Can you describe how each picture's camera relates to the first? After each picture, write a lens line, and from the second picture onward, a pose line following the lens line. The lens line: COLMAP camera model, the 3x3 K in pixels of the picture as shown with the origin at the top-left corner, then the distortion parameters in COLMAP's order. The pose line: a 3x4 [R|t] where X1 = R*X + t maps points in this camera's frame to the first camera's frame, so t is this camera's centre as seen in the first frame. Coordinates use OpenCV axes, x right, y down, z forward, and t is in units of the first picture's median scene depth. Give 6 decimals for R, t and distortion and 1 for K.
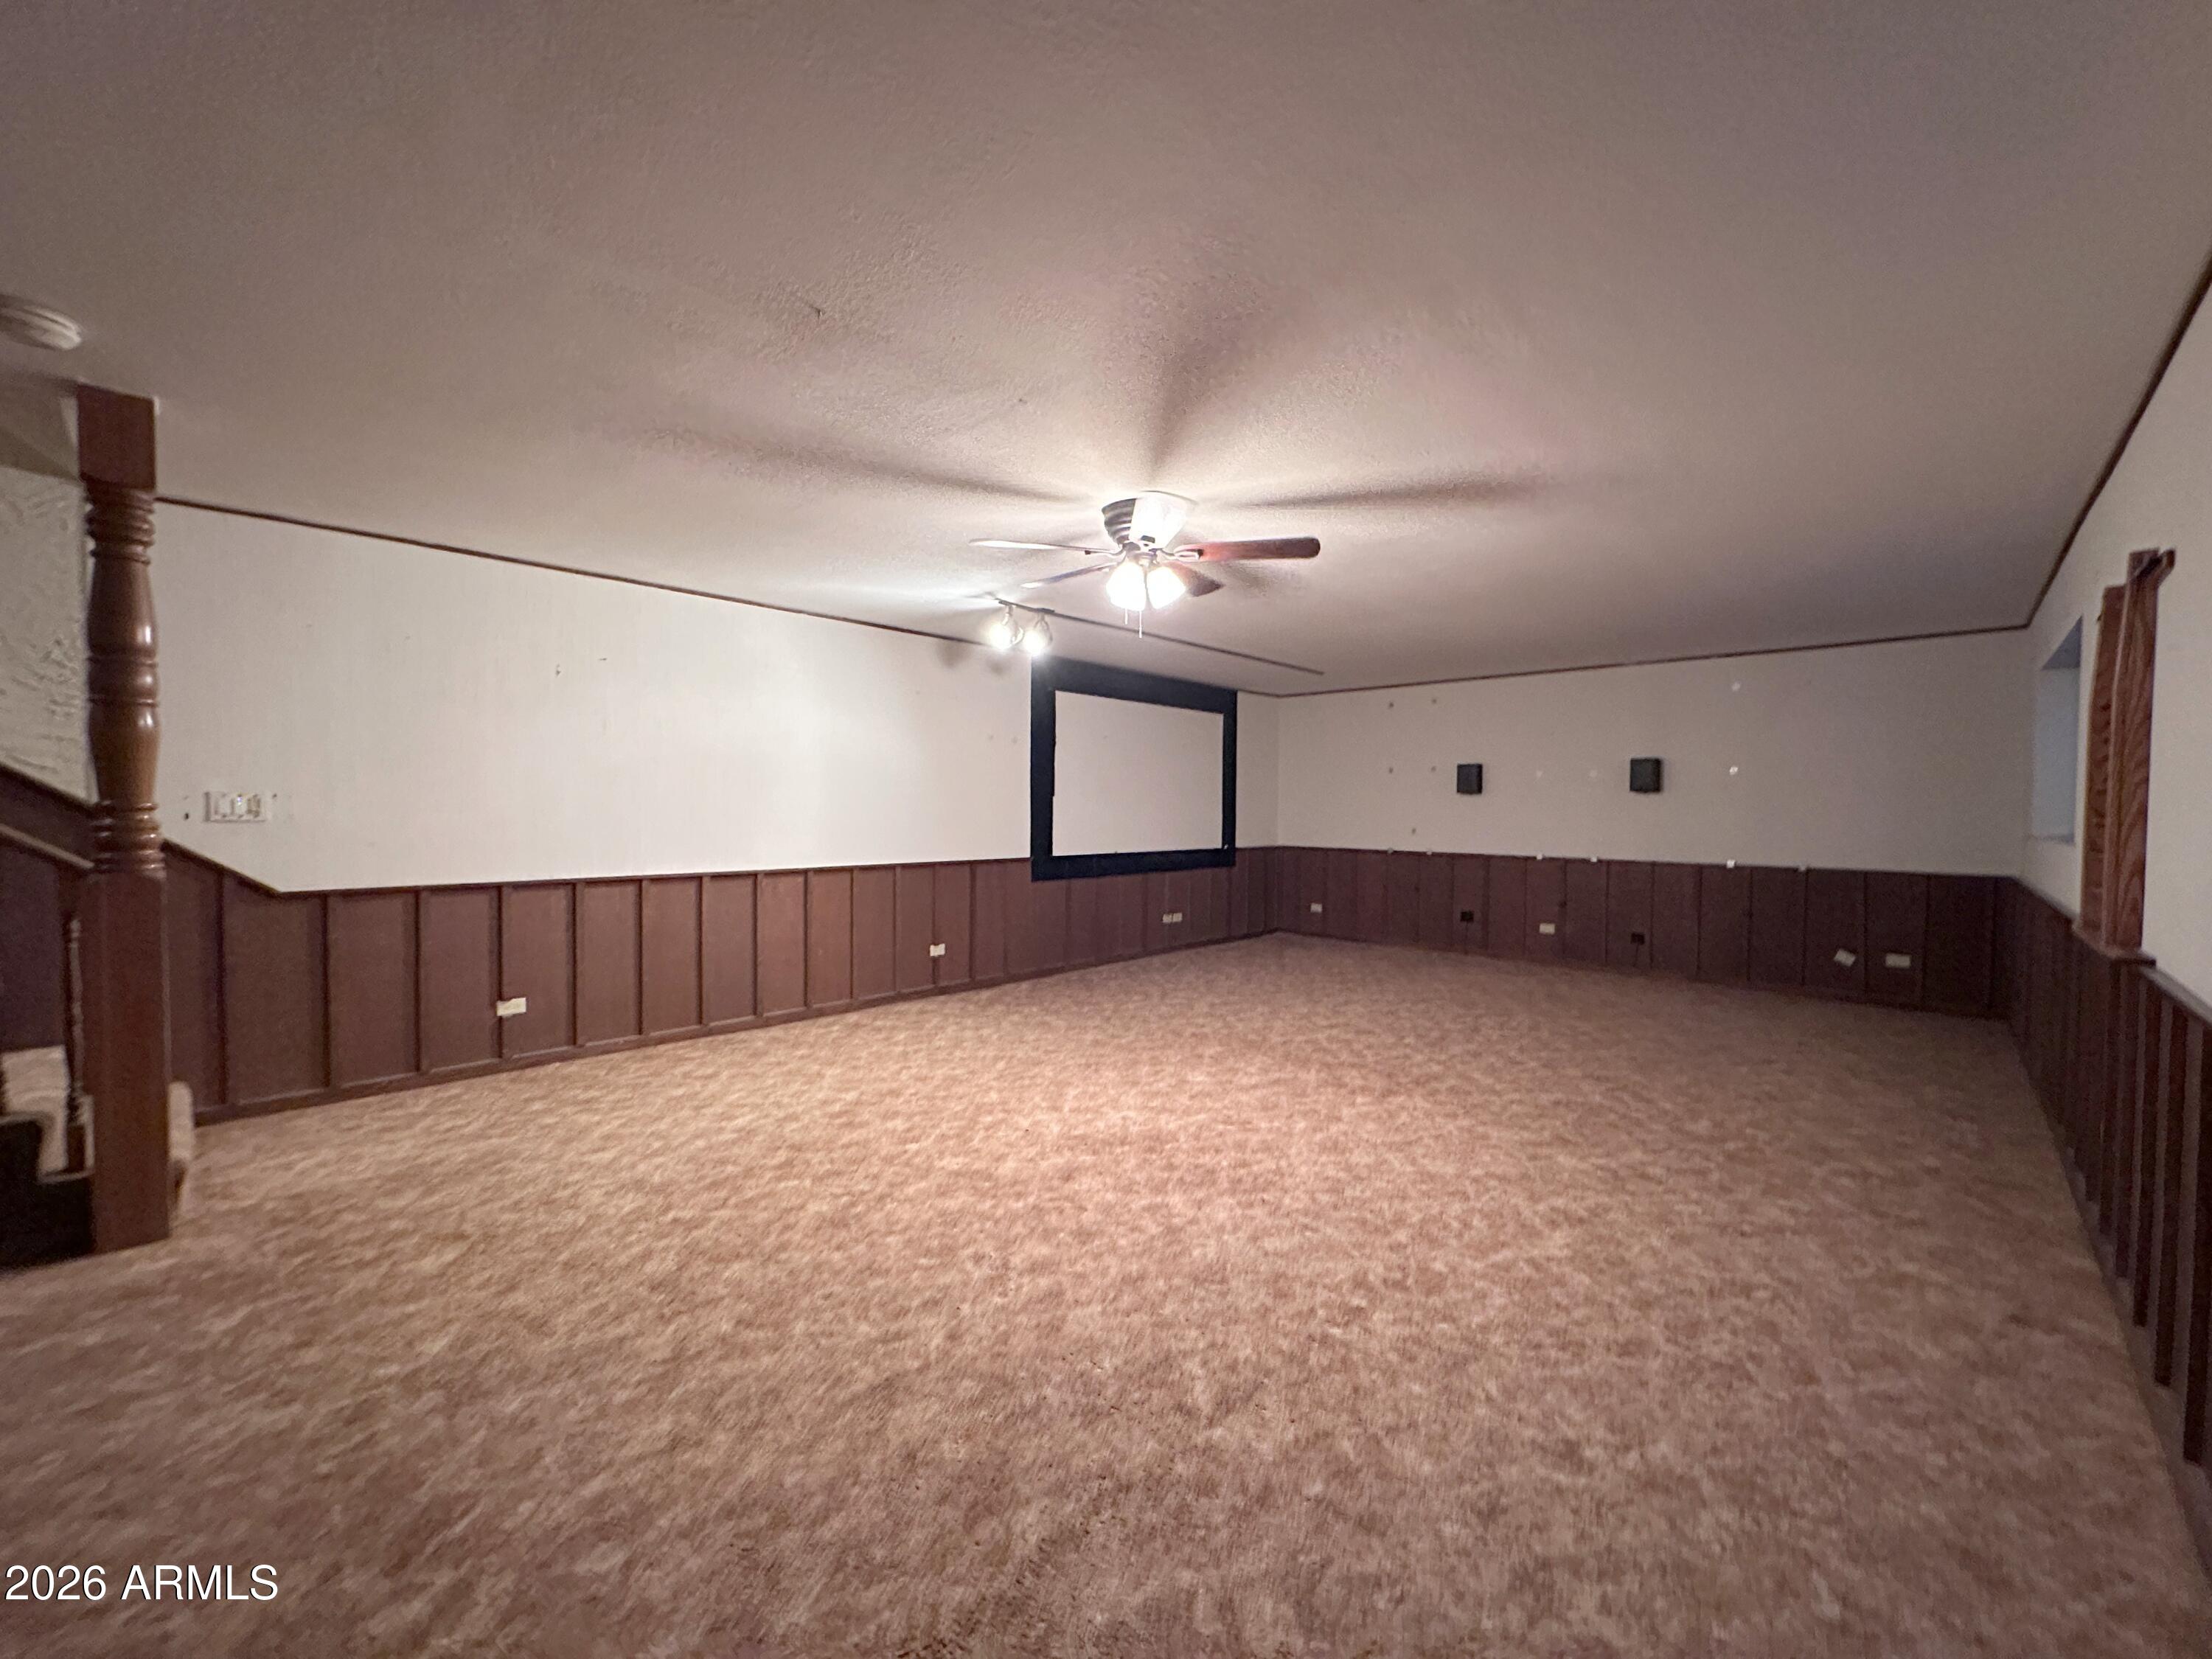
lens RADIAL K [[882.8, 0, 1103.7], [0, 882.8, 834.7], [0, 0, 1]] dist [-0.002070, 0.000586]
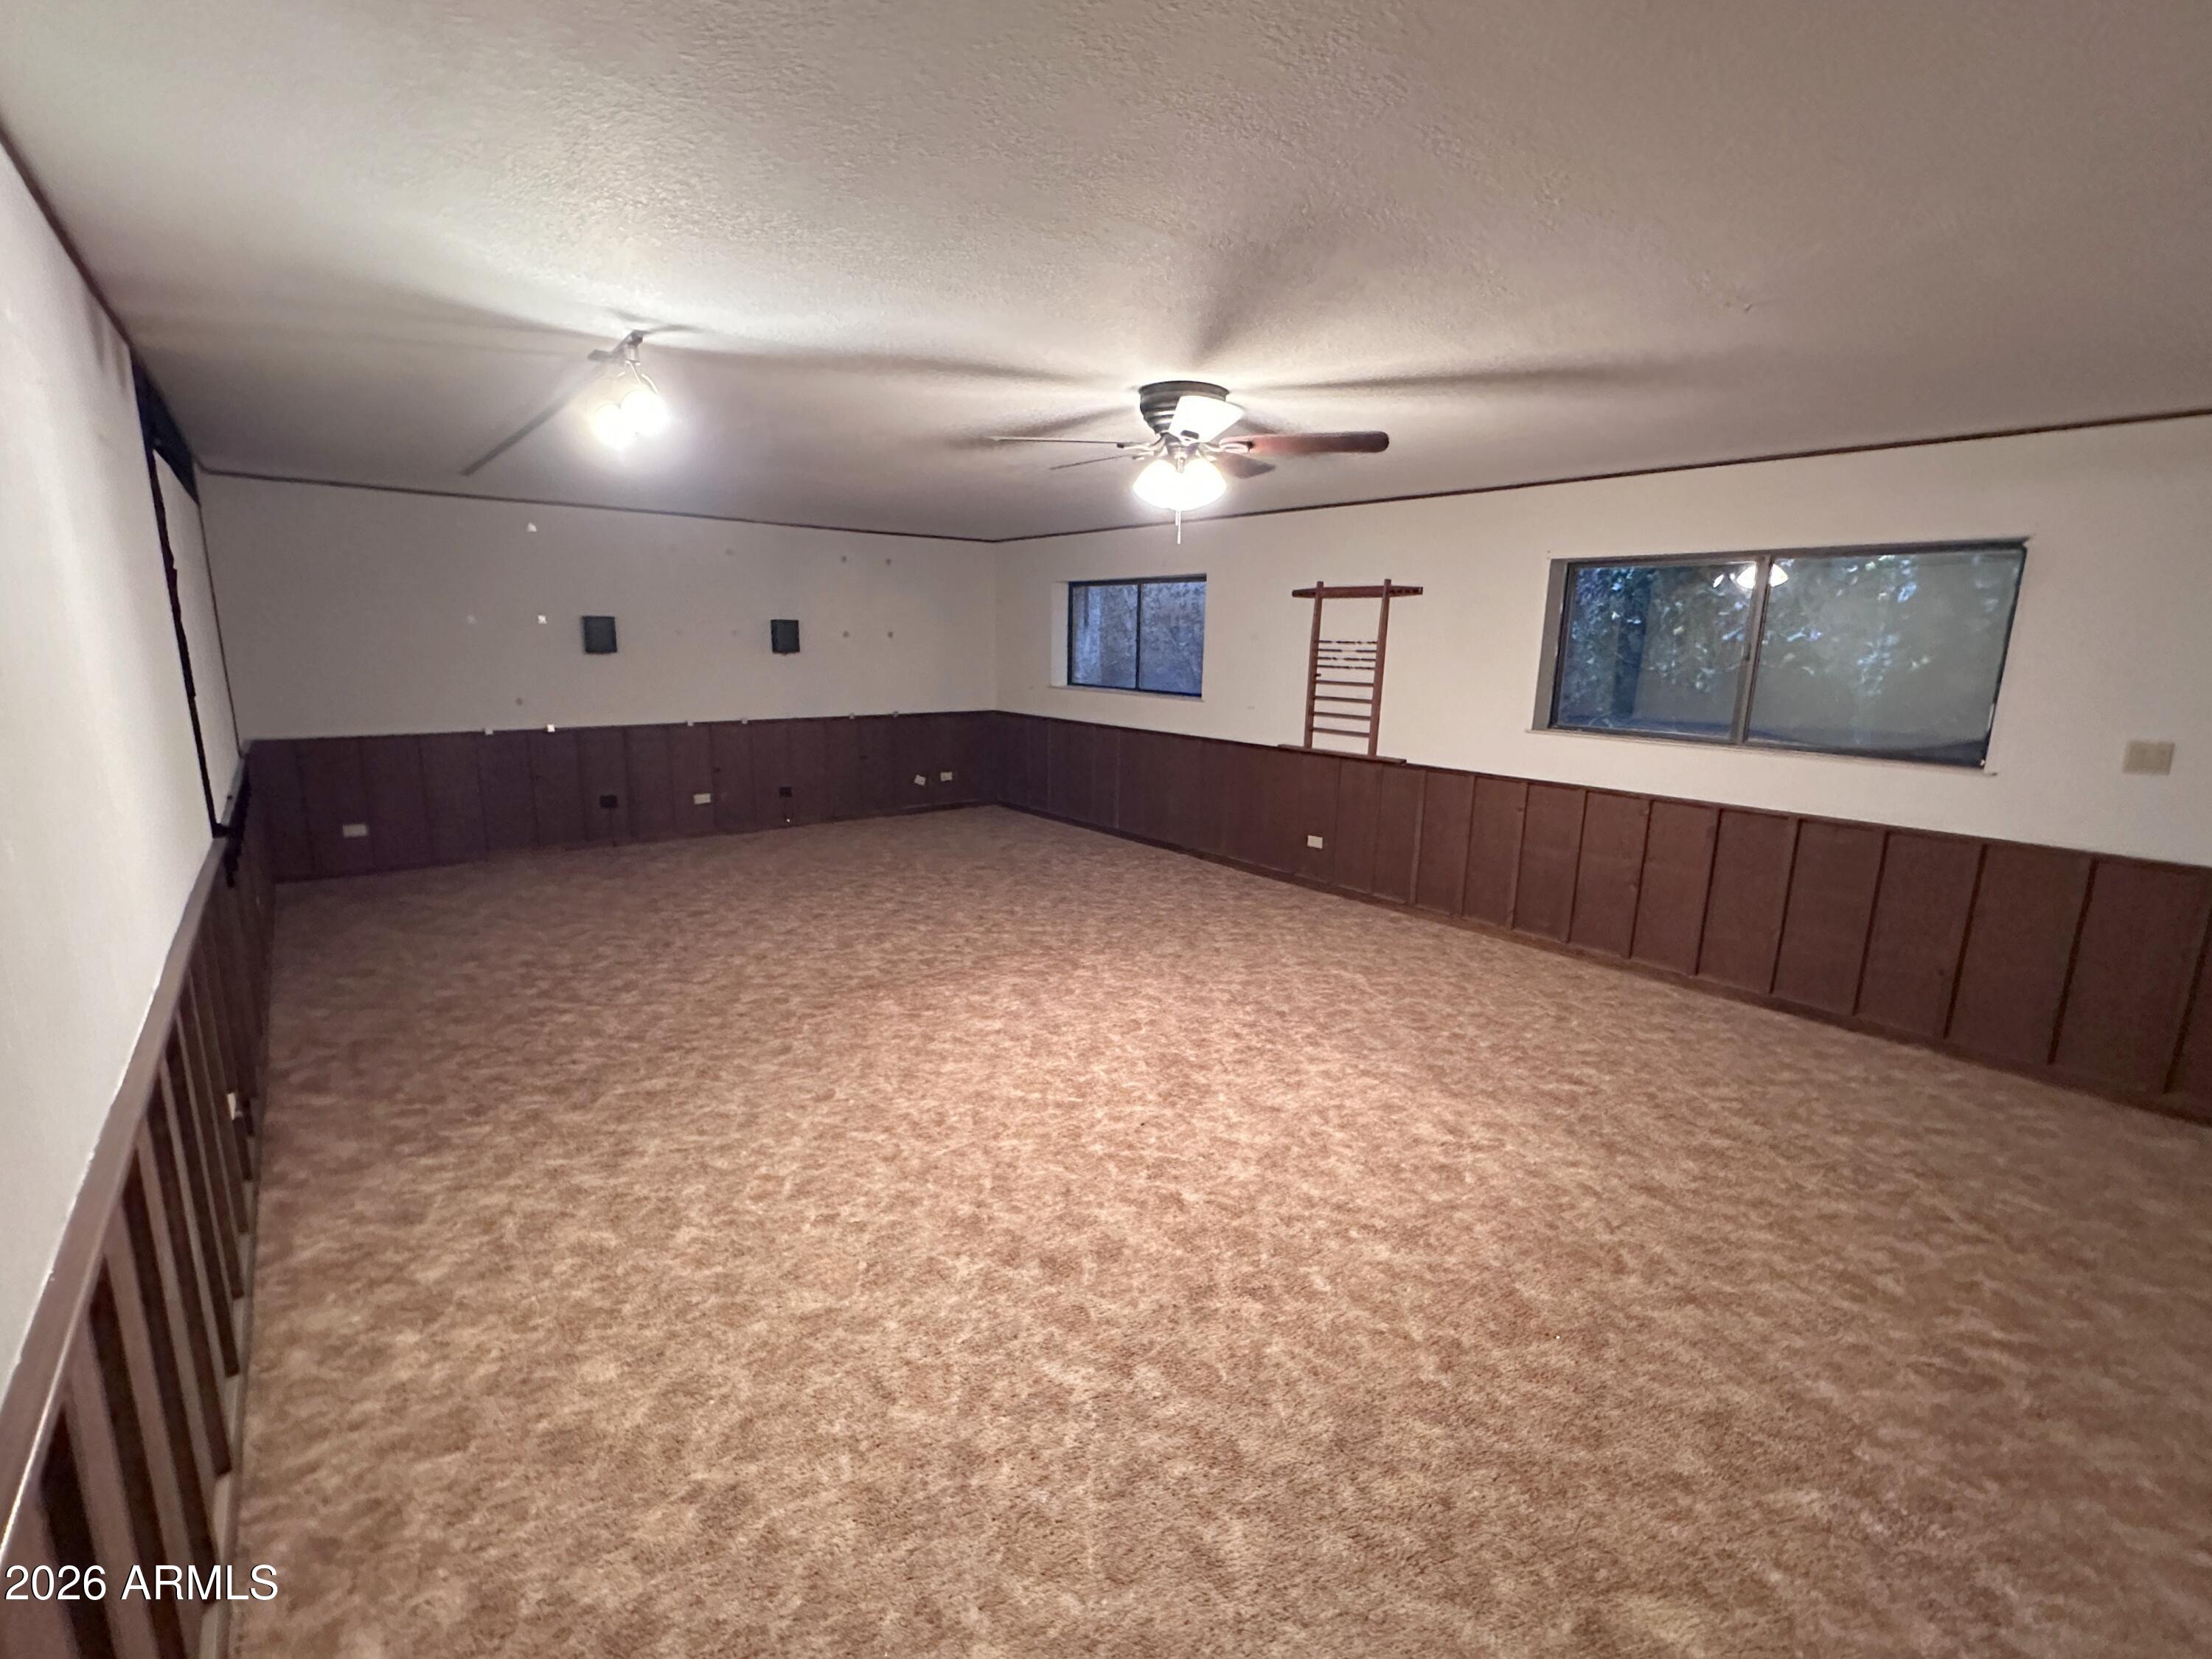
lens RADIAL K [[951.2, 0, 1102.3], [0, 951.2, 823.1], [0, 0, 1]] dist [-0.002713, 0.000284]
pose [[0.129018, -0.200790, 0.971101, -1.022377], [0.013551, 0.979551, 0.200737, -0.156710], [-0.991550, -0.012739, 0.129100, 1.000904]]
